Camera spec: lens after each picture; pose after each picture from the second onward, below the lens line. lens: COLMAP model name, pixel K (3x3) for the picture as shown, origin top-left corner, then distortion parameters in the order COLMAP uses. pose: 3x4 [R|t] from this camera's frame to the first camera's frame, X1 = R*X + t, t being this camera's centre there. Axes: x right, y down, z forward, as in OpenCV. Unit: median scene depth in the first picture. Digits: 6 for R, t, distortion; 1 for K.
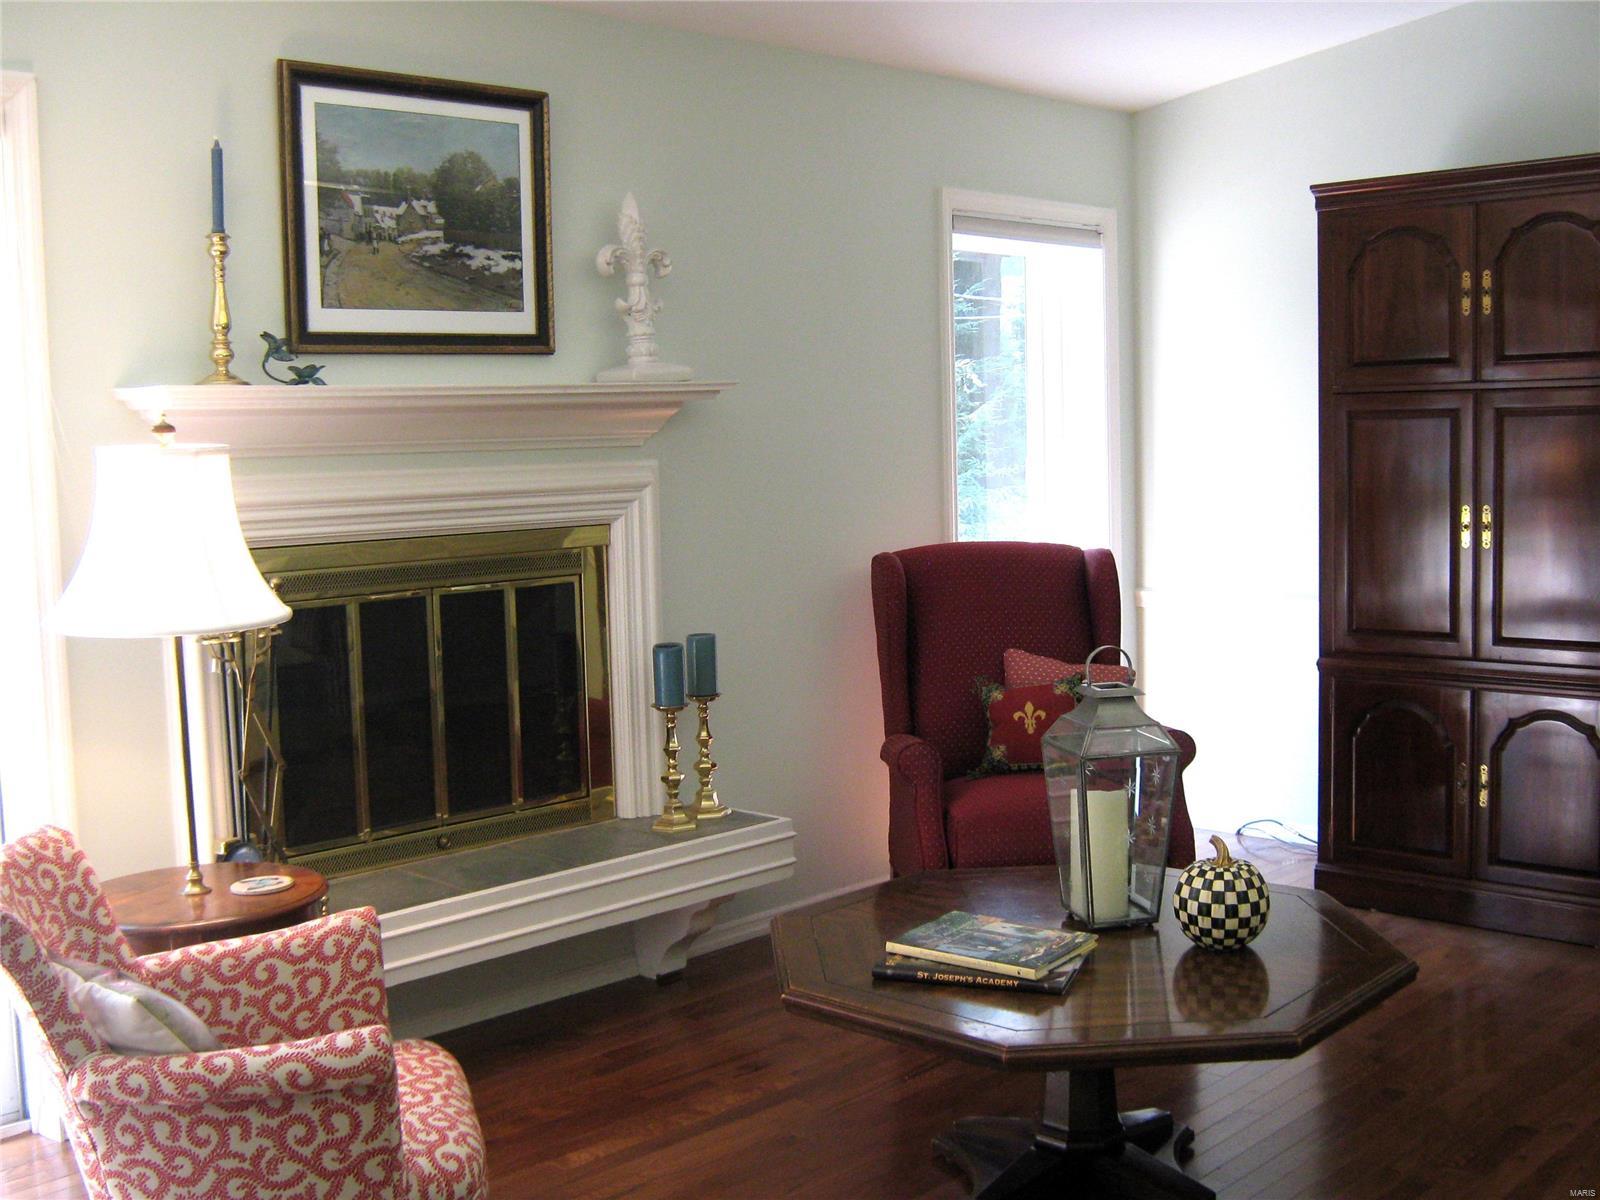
lens RADIAL K [[1840.5, 0, 809.7], [0, 1840.5, 590.2], [0, 0, 1]] dist [-0.068430, 0.000000]
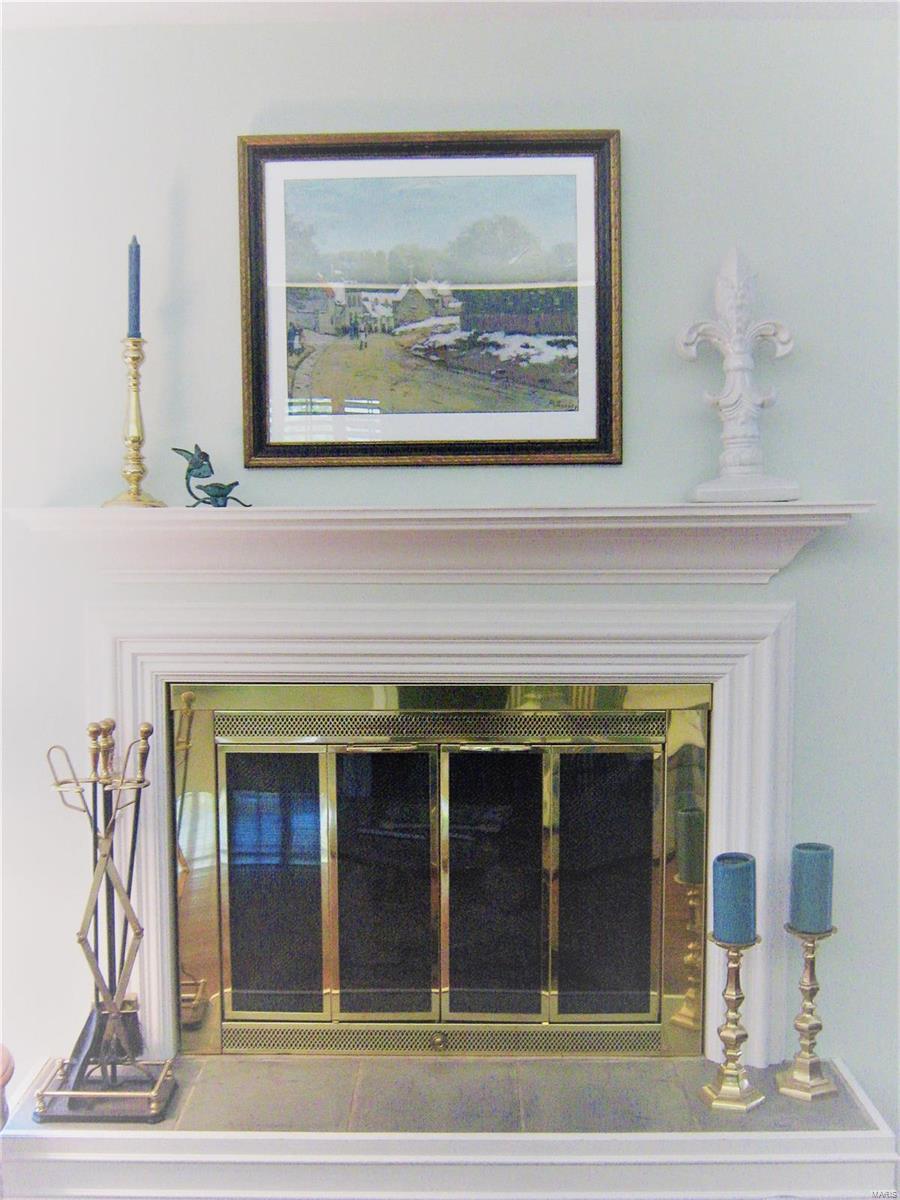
lens RADIAL K [[1380.3, 0, 447.2], [0, 1380.3, 587.7], [0, 0, 1]] dist [-0.068430, 0.000000]
pose [[0.677297, 0.069023, -0.732465, 0.257838], [-0.078780, 0.996669, 0.021074, -0.086907], [0.731480, 0.043430, 0.680478, 0.577973]]
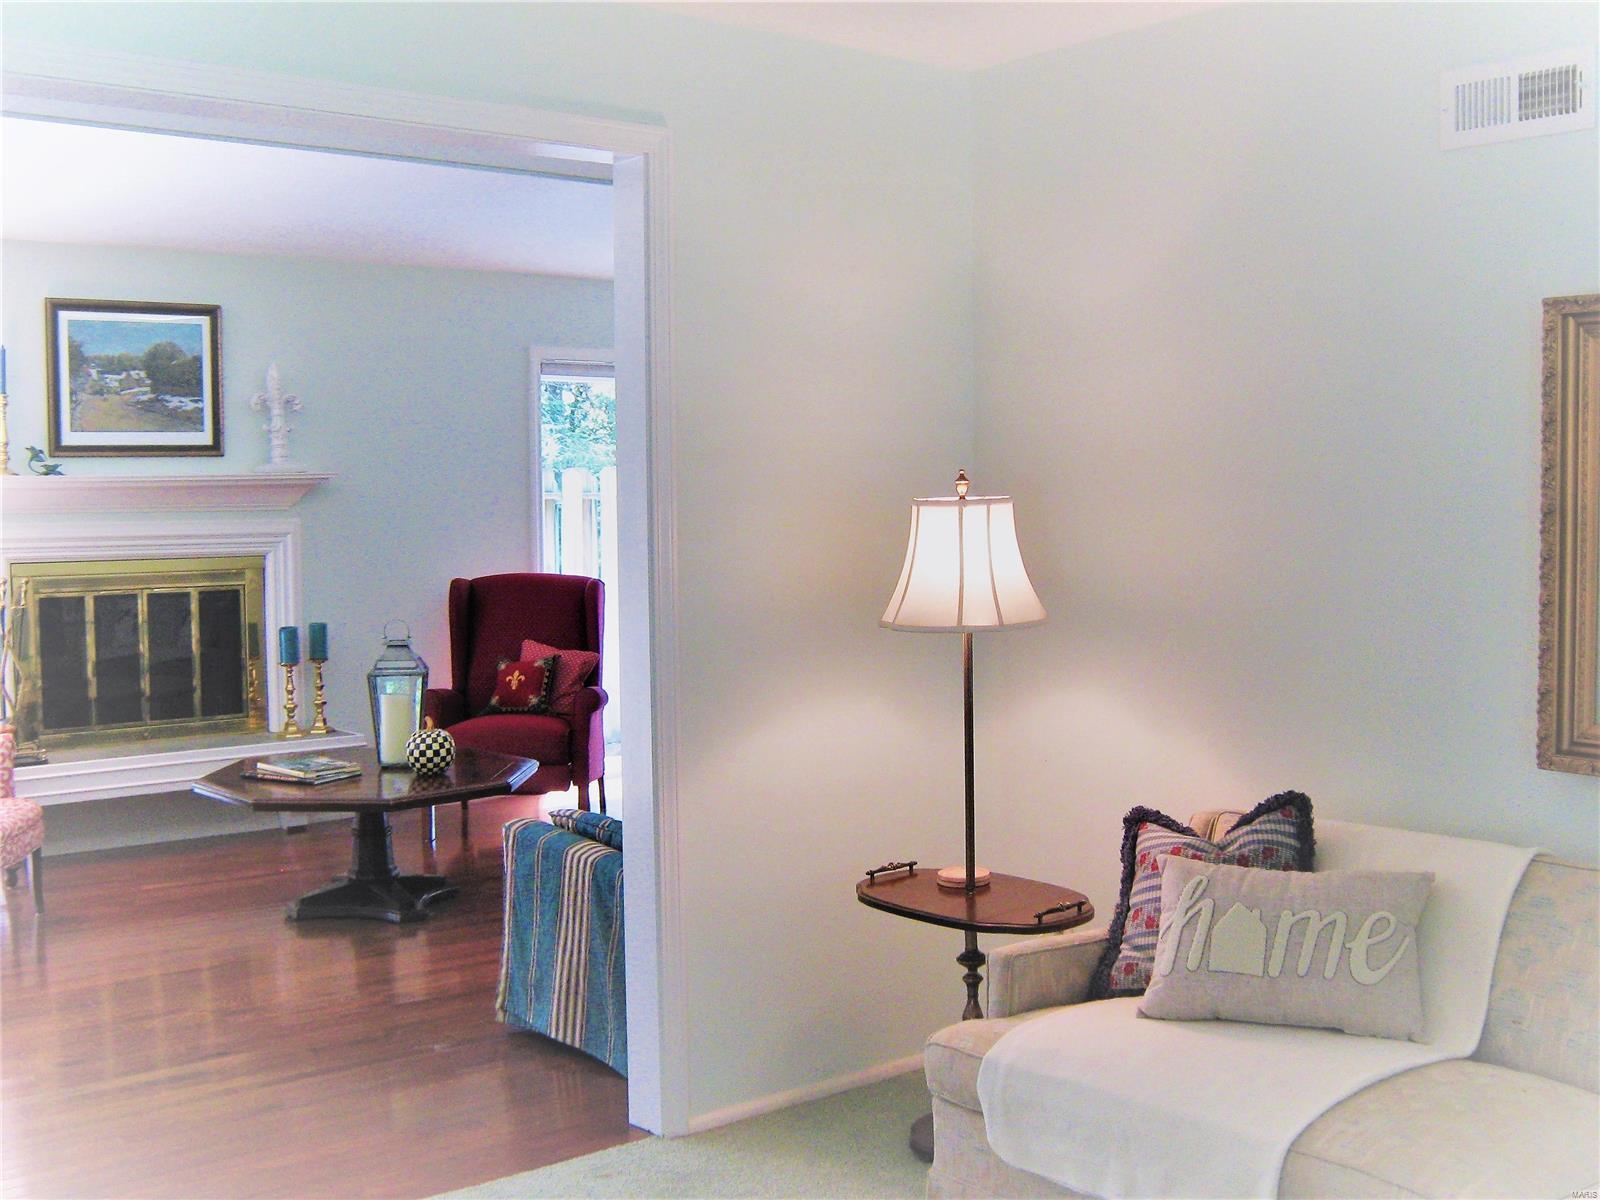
lens RADIAL K [[1840.5, 0, 789.5], [0, 1840.5, 597.7], [0, 0, 1]] dist [-0.068430, 0.000000]
pose [[0.993786, 0.019480, -0.109589, 0.607712], [-0.022815, 0.999311, -0.029260, 0.043870], [0.108943, 0.031579, 0.993546, -0.671936]]
